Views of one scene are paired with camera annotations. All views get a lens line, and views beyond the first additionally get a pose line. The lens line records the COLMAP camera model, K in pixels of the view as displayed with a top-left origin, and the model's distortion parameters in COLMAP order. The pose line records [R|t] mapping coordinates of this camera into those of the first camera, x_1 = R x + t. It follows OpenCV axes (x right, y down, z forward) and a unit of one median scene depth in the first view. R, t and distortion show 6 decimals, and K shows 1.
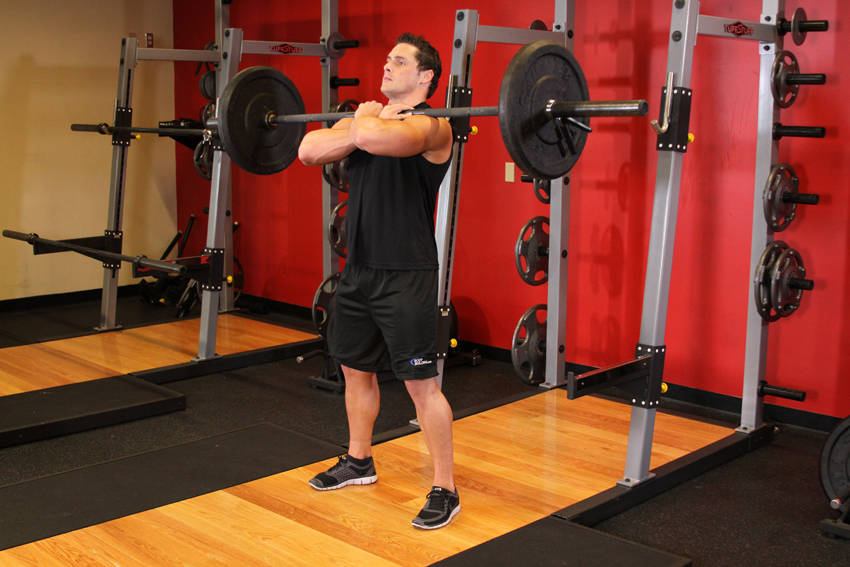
lens RADIAL K [[1091.5, 0, 425.0], [0, 1091.5, 283.5], [0, 0, 1]] dist [-0.138935, -0.078699]
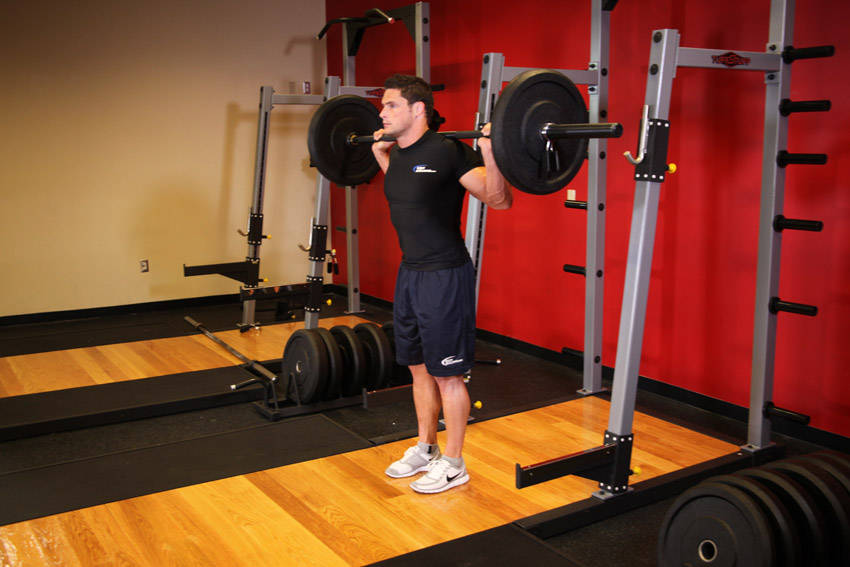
lens RADIAL K [[876.9, 0, 425.0], [0, 876.9, 283.5], [0, 0, 1]] dist [-0.052227, 0.008434]
pose [[0.973273, 0.021923, -0.228602, 0.209401], [-0.021695, 0.999758, 0.003510, -0.021769], [0.228623, 0.001543, 0.973514, 0.130086]]
